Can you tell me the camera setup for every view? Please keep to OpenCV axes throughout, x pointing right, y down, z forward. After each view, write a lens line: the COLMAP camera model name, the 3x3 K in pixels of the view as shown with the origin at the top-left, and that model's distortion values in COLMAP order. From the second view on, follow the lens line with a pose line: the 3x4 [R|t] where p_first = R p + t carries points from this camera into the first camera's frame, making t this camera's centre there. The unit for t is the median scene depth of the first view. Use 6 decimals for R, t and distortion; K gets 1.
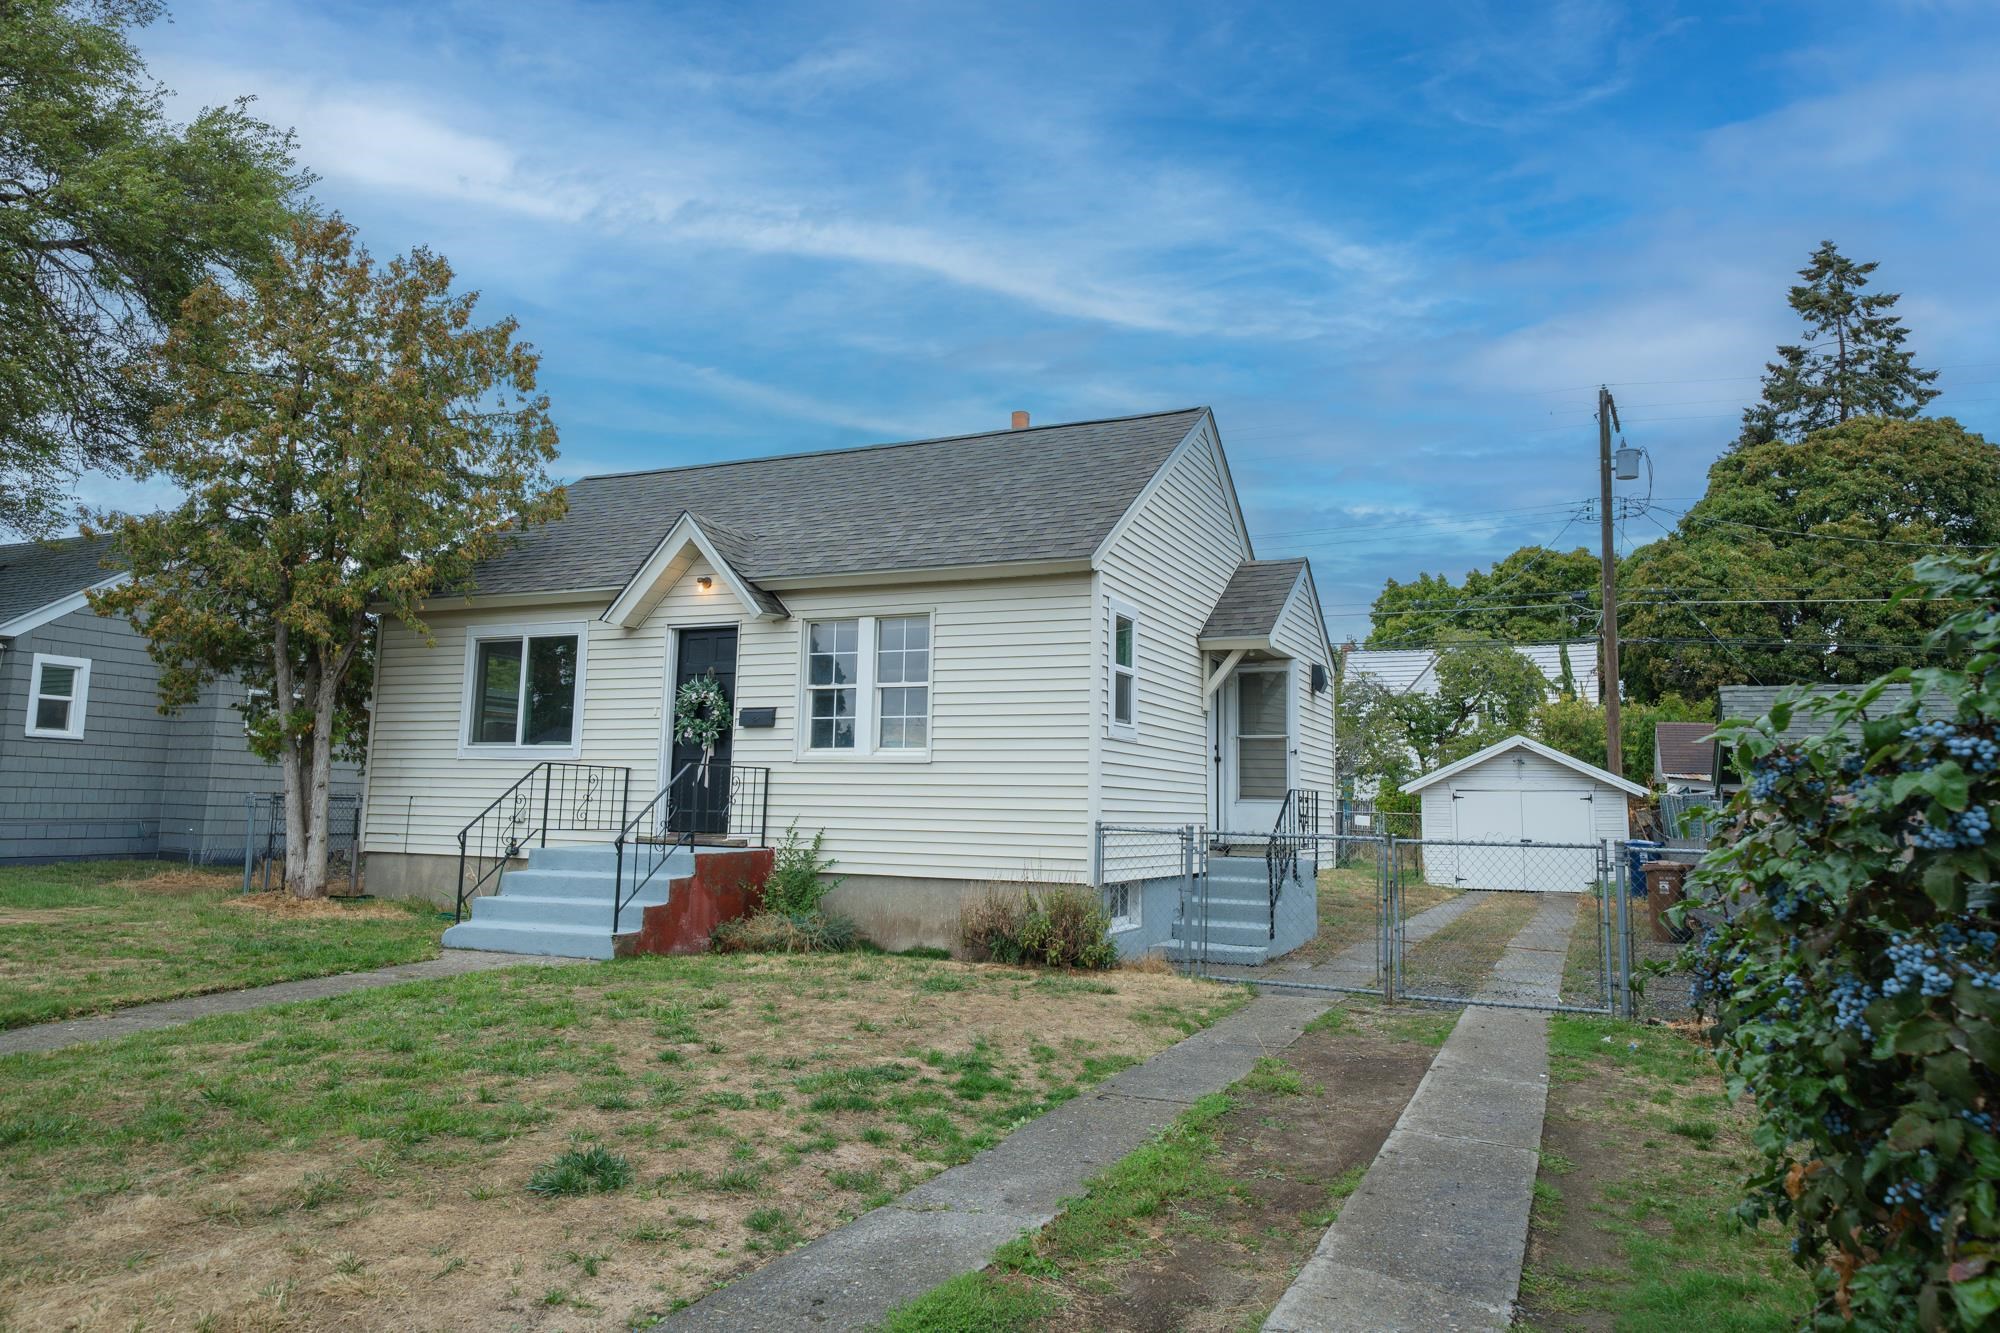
lens RADIAL K [[1330.6, 0, 1056.8], [0, 1330.6, 645.4], [0, 0, 1]] dist [0.016149, 0.004946]
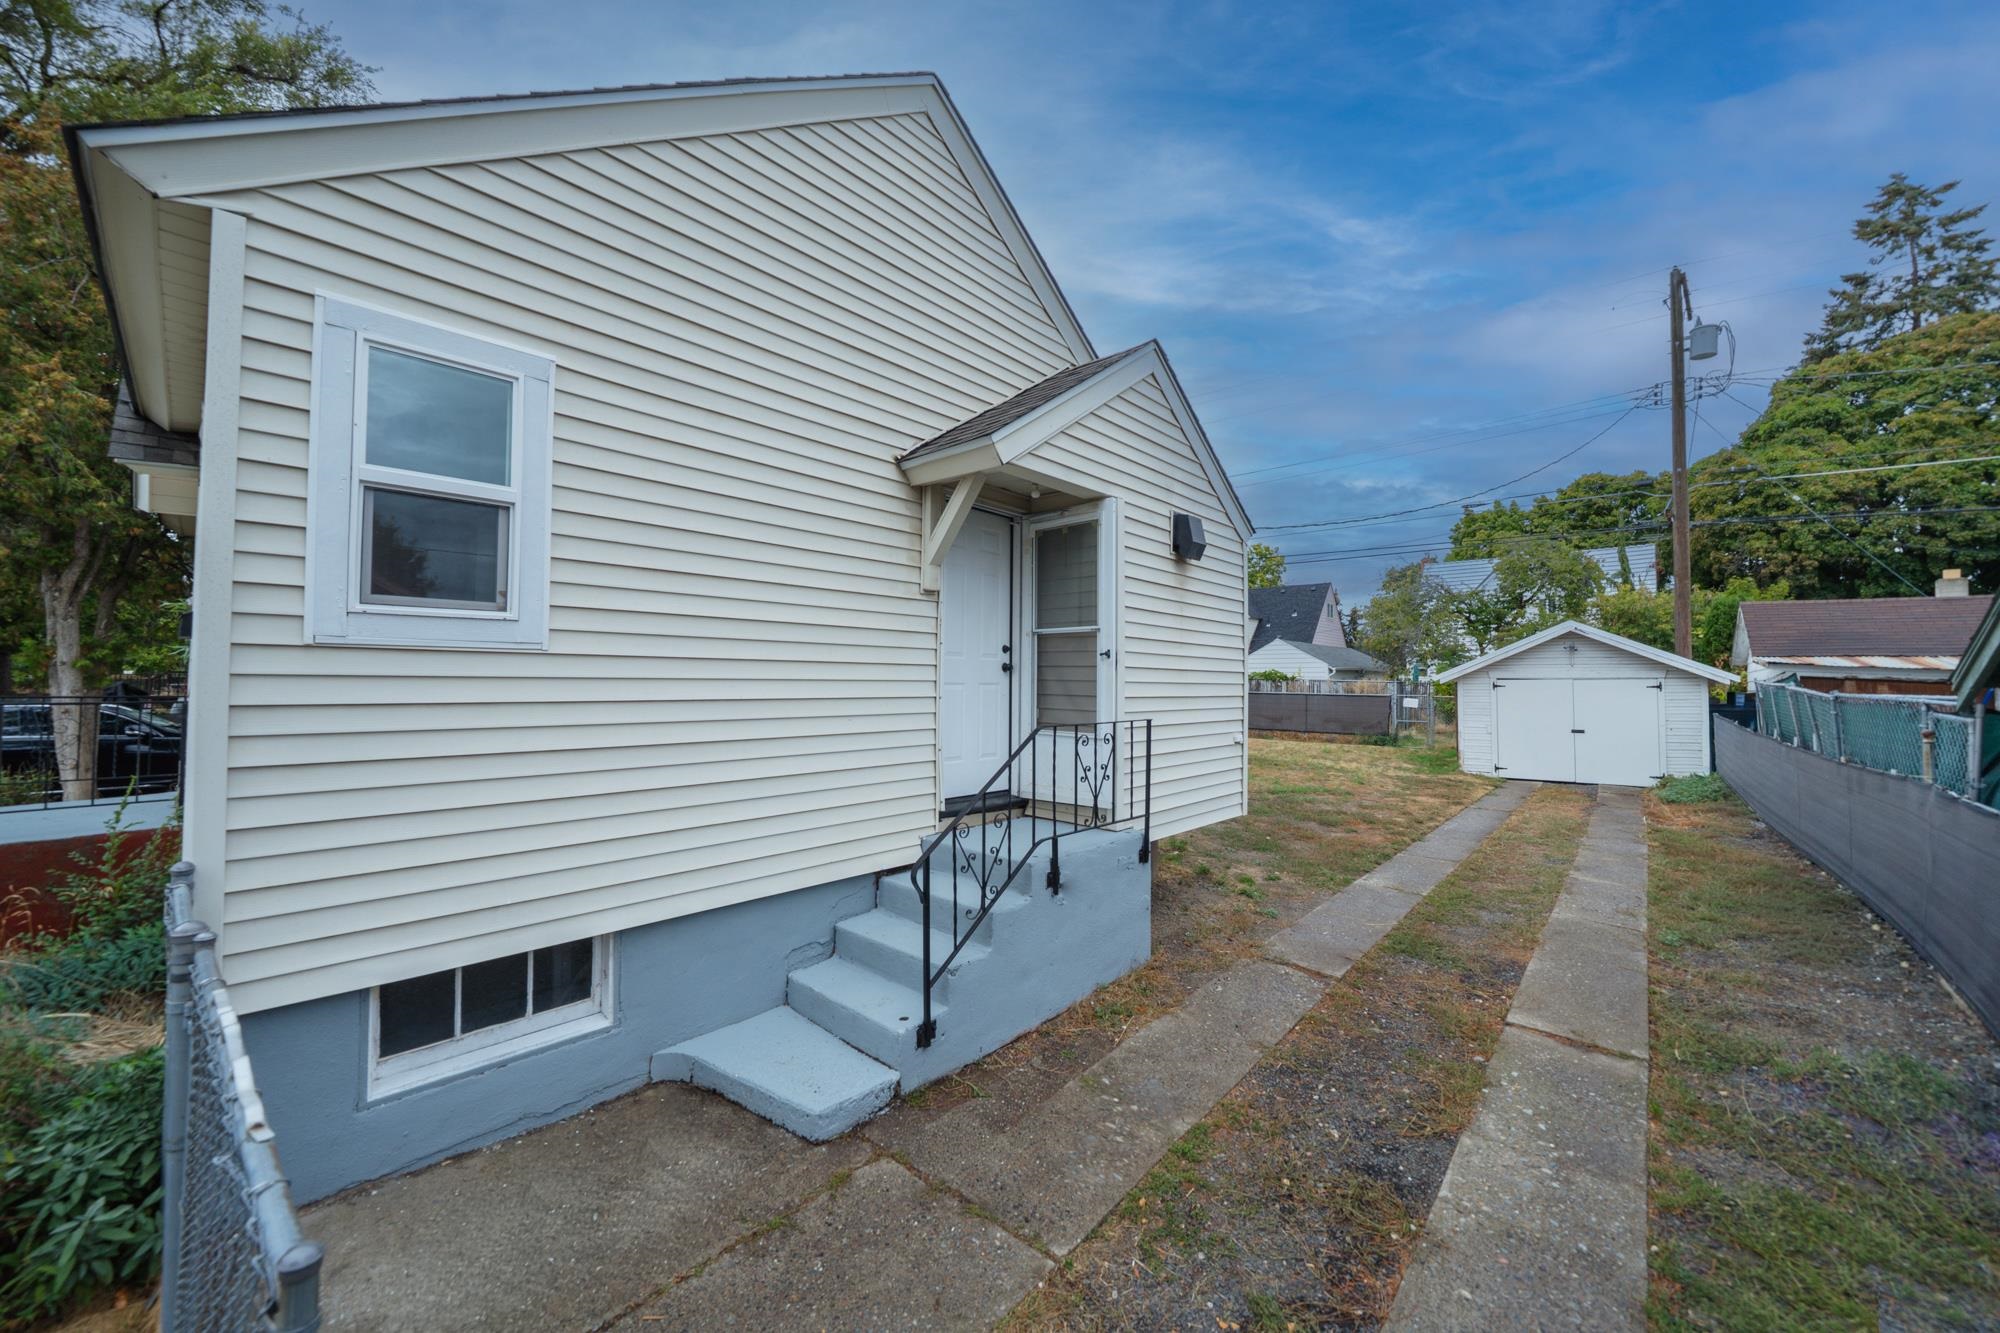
lens RADIAL K [[751.7, 0, 1009.1], [0, 751.7, 659.2], [0, 0, 1]] dist [-0.019714, 0.002052]
pose [[0.947567, -0.022623, -0.318756, 0.245628], [0.052453, 0.994973, 0.085310, 0.051736], [0.315223, -0.097556, 0.943990, 0.672745]]
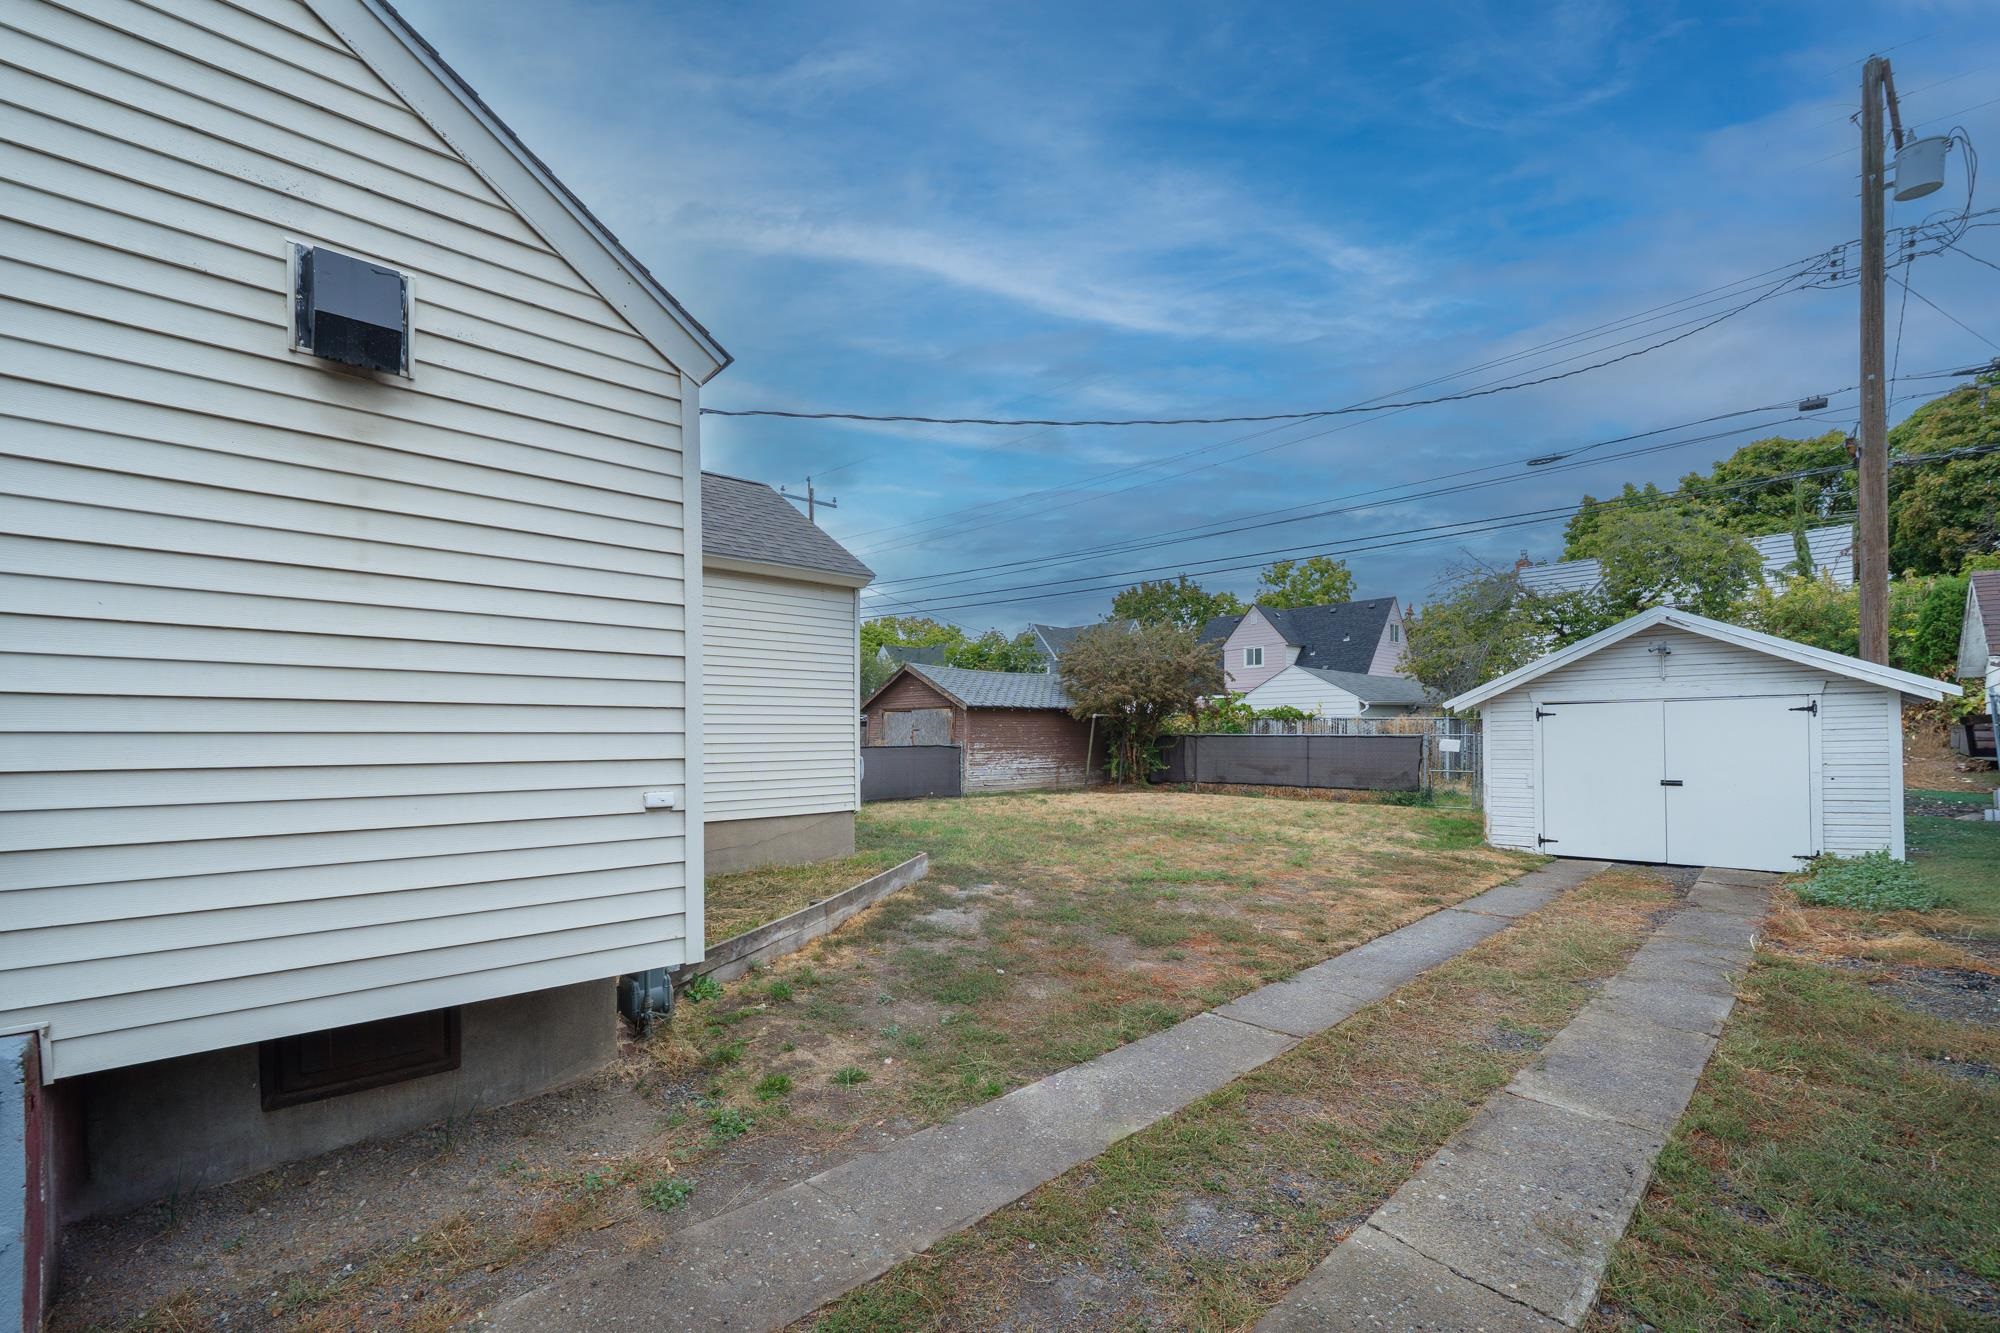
lens RADIAL K [[842.0, 0, 965.2], [0, 842.0, 736.9], [0, 0, 1]] dist [-0.018078, 0.003578]
pose [[0.904862, -0.024703, -0.424988, 0.402330], [0.079184, 0.990660, 0.111010, 0.107182], [0.418276, -0.134101, 0.898366, 0.958541]]
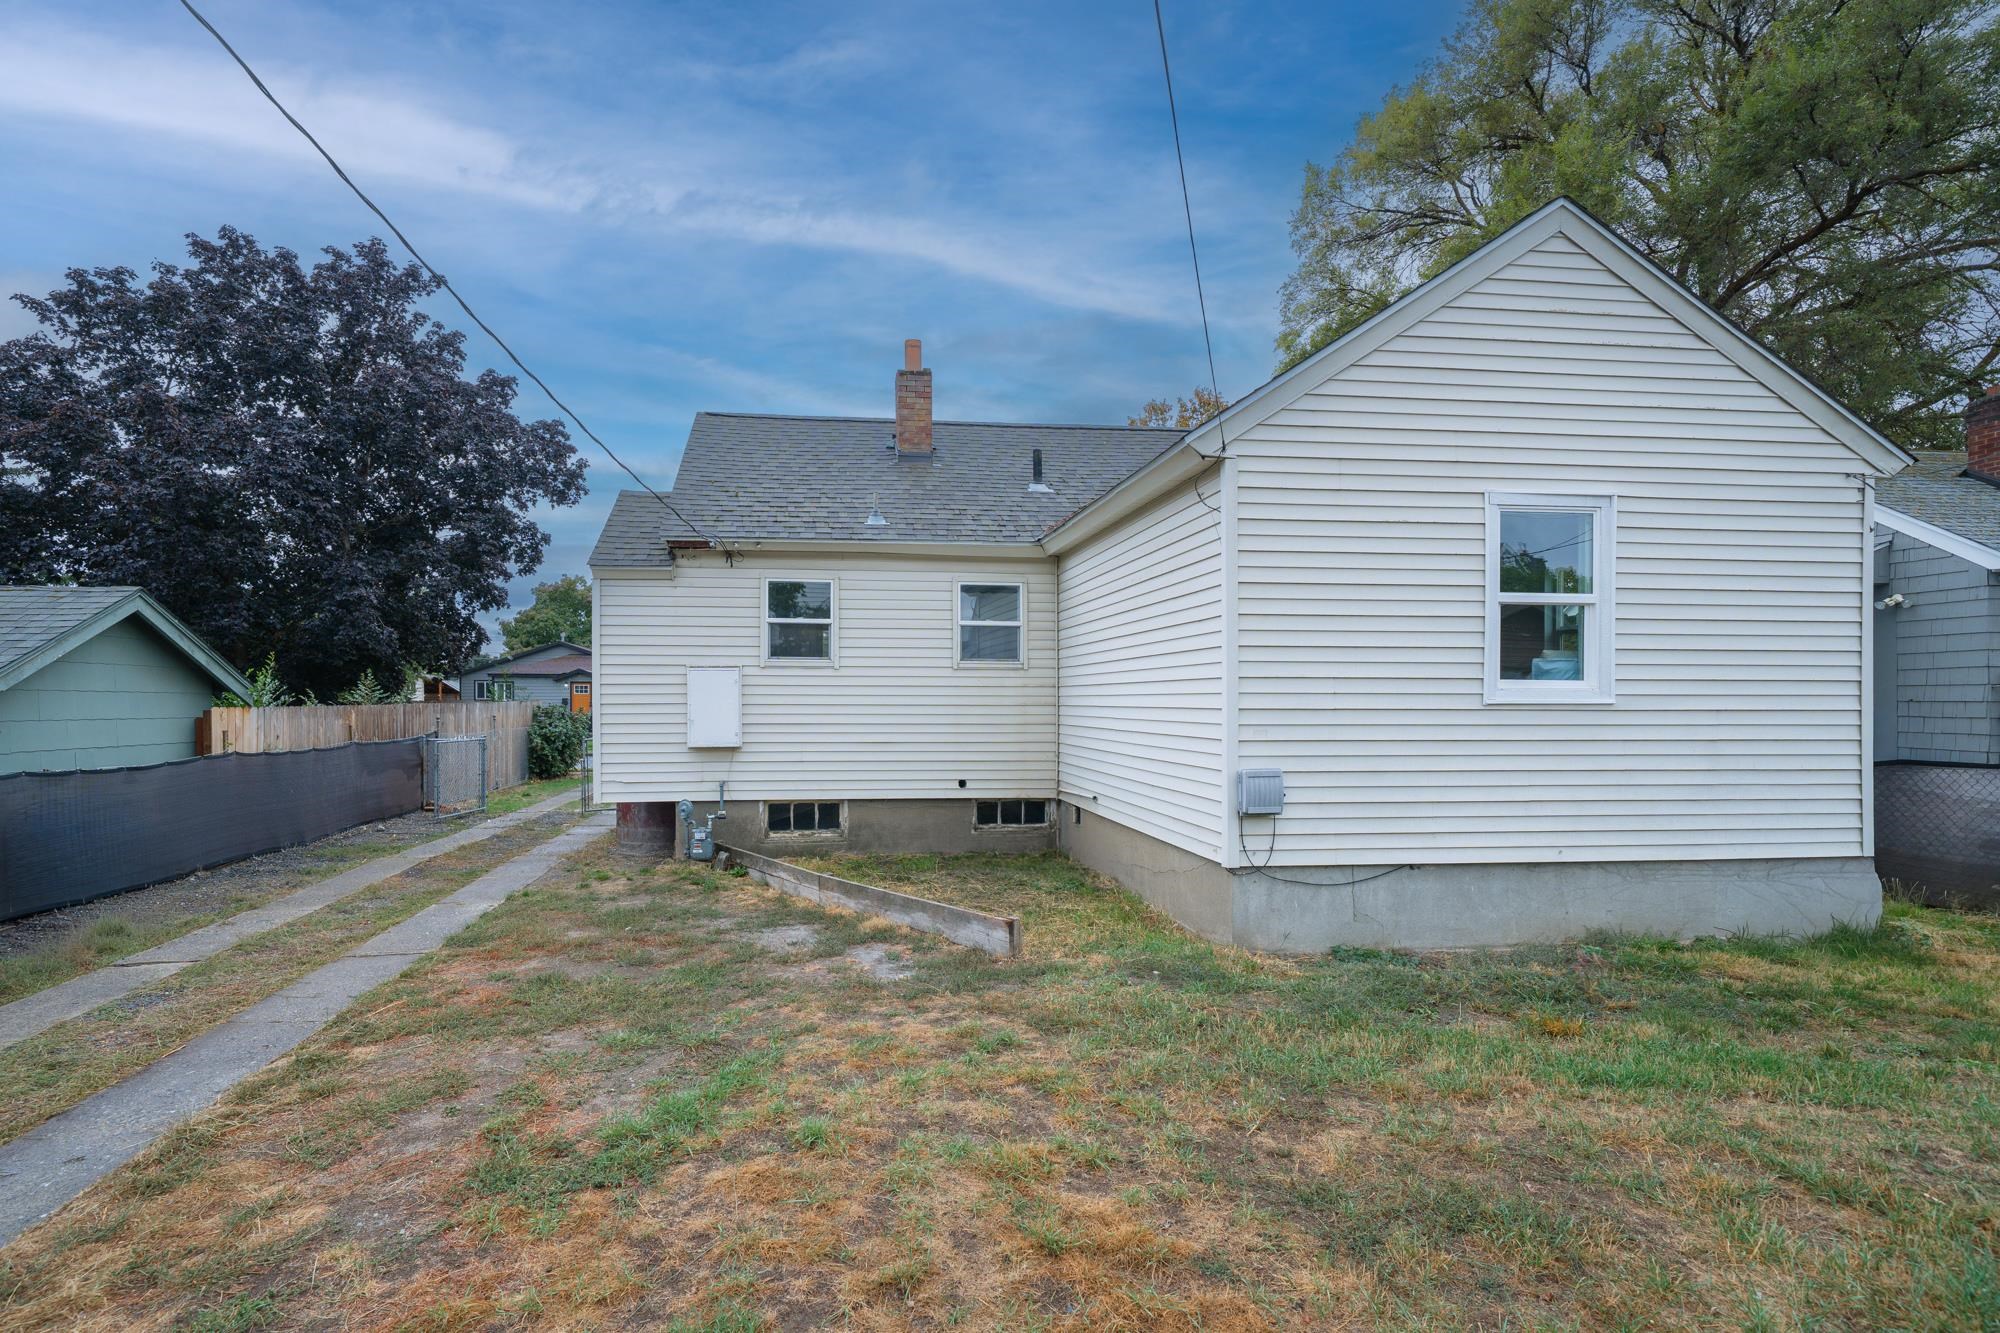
lens RADIAL K [[947.2, 0, 921.1], [0, 947.2, 706.7], [0, 0, 1]] dist [0.004087, -0.000303]
pose [[-0.878880, -0.019711, -0.476635, 0.357259], [0.041122, 0.992297, -0.116861, 0.205029], [0.475267, -0.122307, -0.871299, 1.814400]]
